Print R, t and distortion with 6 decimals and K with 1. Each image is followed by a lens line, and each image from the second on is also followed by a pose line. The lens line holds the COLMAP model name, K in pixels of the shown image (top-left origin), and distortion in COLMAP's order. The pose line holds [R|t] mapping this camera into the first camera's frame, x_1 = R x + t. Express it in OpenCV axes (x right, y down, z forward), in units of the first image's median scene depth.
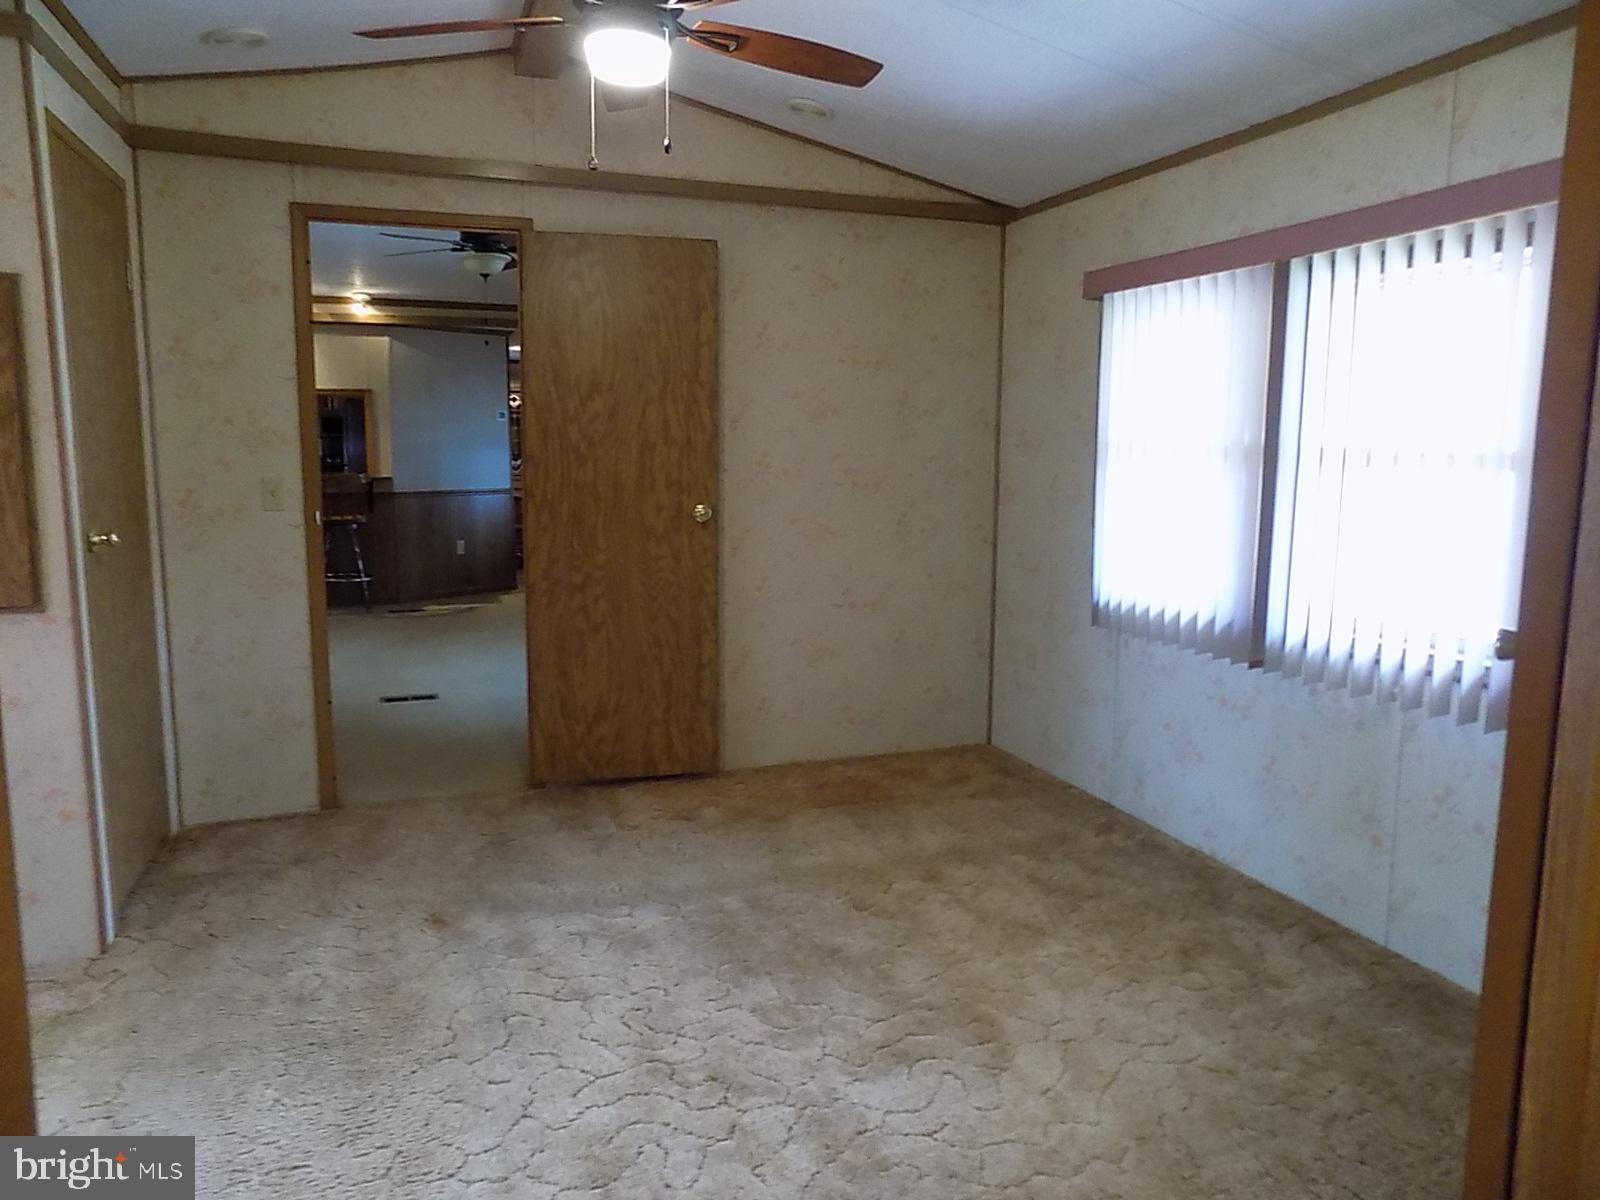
lens RADIAL K [[1104.3, 0, 816.2], [0, 1104.3, 589.2], [0, 0, 1]] dist [-0.071358, 0.074543]
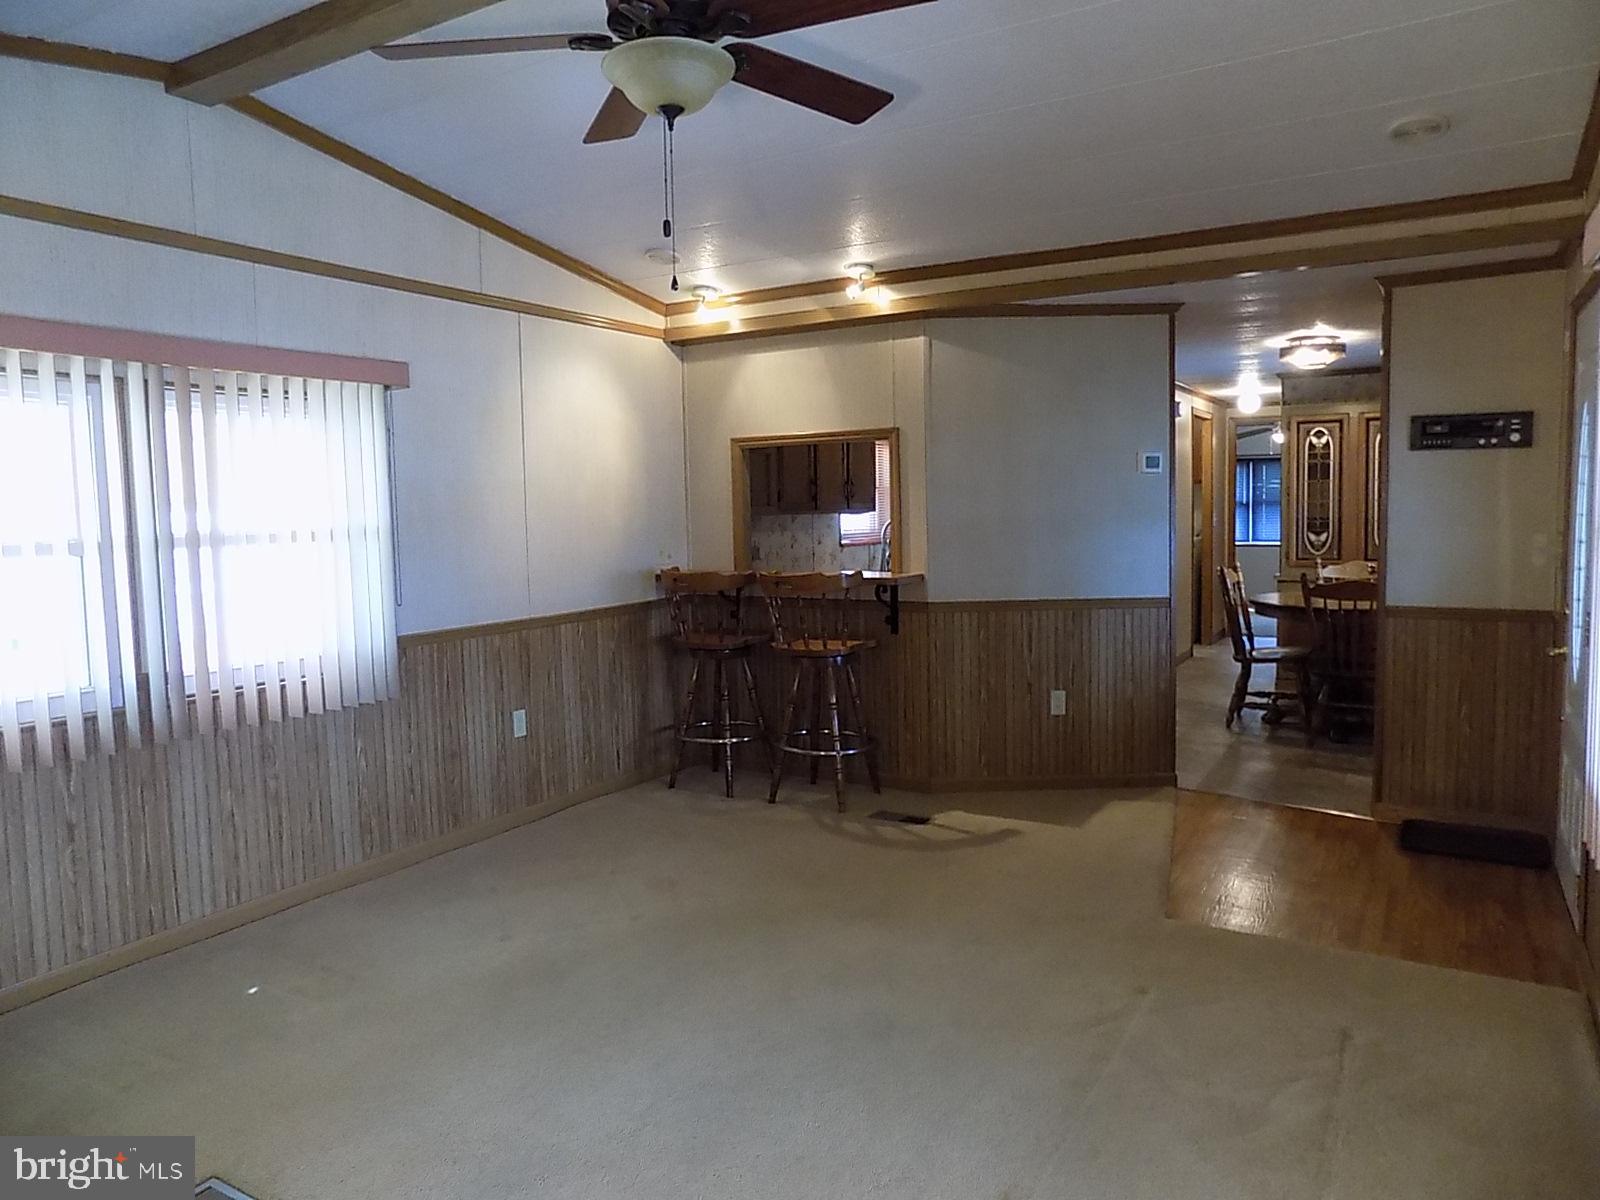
lens RADIAL K [[1104.3, 0, 796.5], [0, 1104.3, 597.2], [0, 0, 1]] dist [-0.071358, 0.074543]
pose [[0.627816, 0.042340, -0.777209, 0.059284], [-0.074386, 0.997213, -0.005763, -0.200389], [0.774799, 0.061432, 0.629216, 1.389423]]
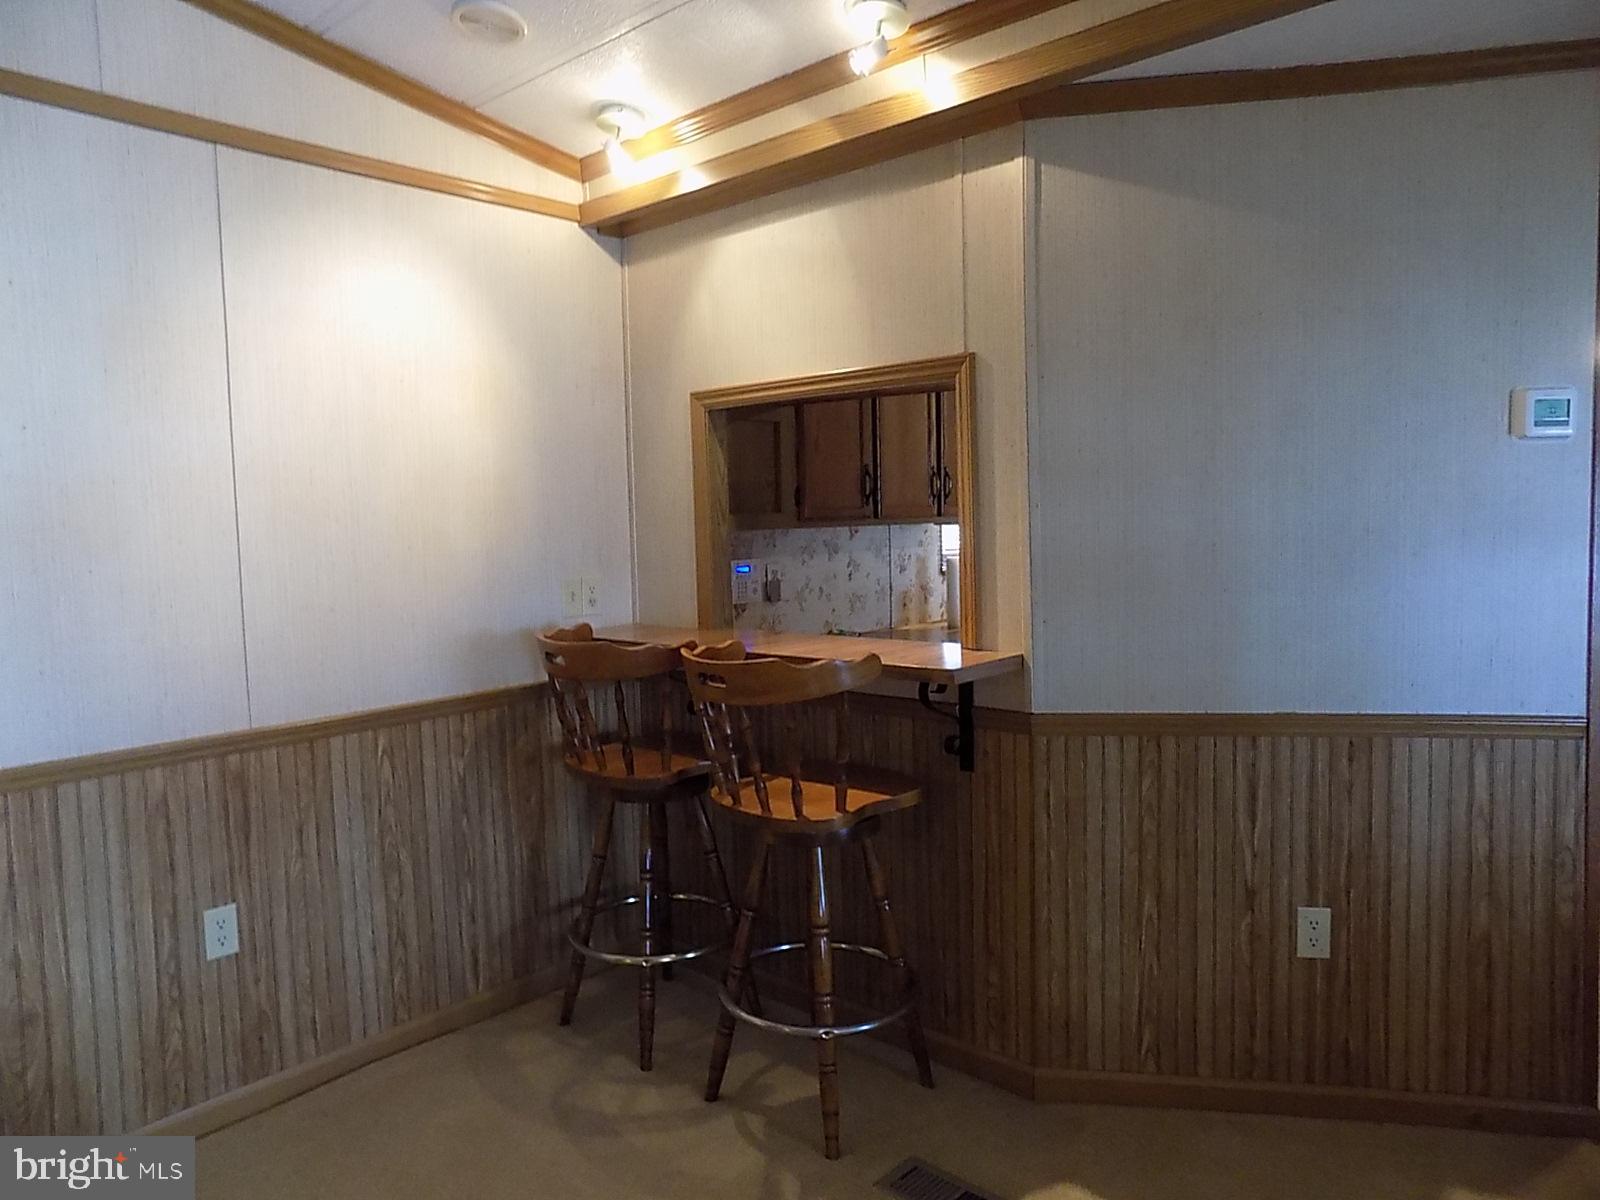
lens RADIAL K [[1104.3, 0, 802.5], [0, 1104.3, 595.2], [0, 0, 1]] dist [-0.071358, 0.074543]
pose [[0.471628, 0.046045, -0.880594, -0.401204], [-0.083773, 0.996459, 0.007236, -0.279949], [0.877809, 0.070358, 0.473815, 1.954018]]
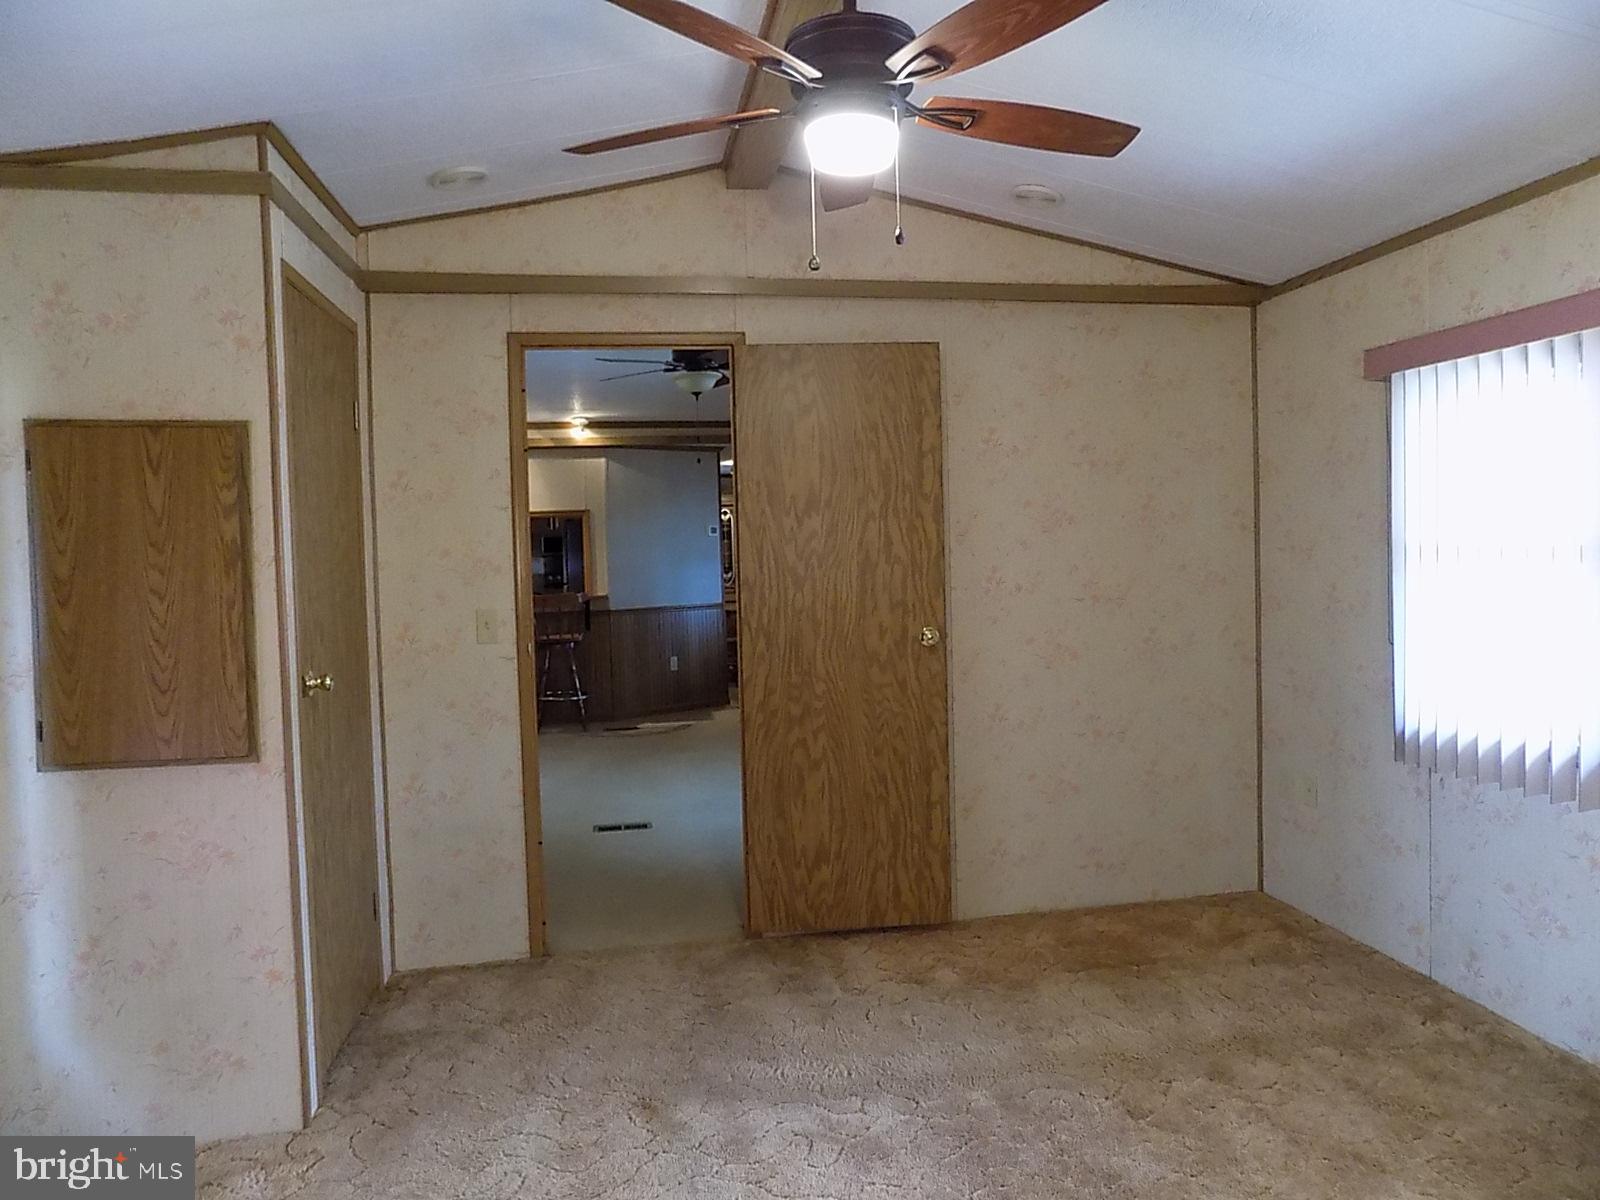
lens RADIAL K [[1104.3, 0, 804.4], [0, 1104.3, 585.5], [0, 0, 1]] dist [-0.071358, 0.074543]
pose [[0.980771, -0.028204, -0.193115, -0.032111], [0.009615, 0.995284, -0.096531, -0.027528], [0.194927, 0.092818, 0.976416, 0.099940]]
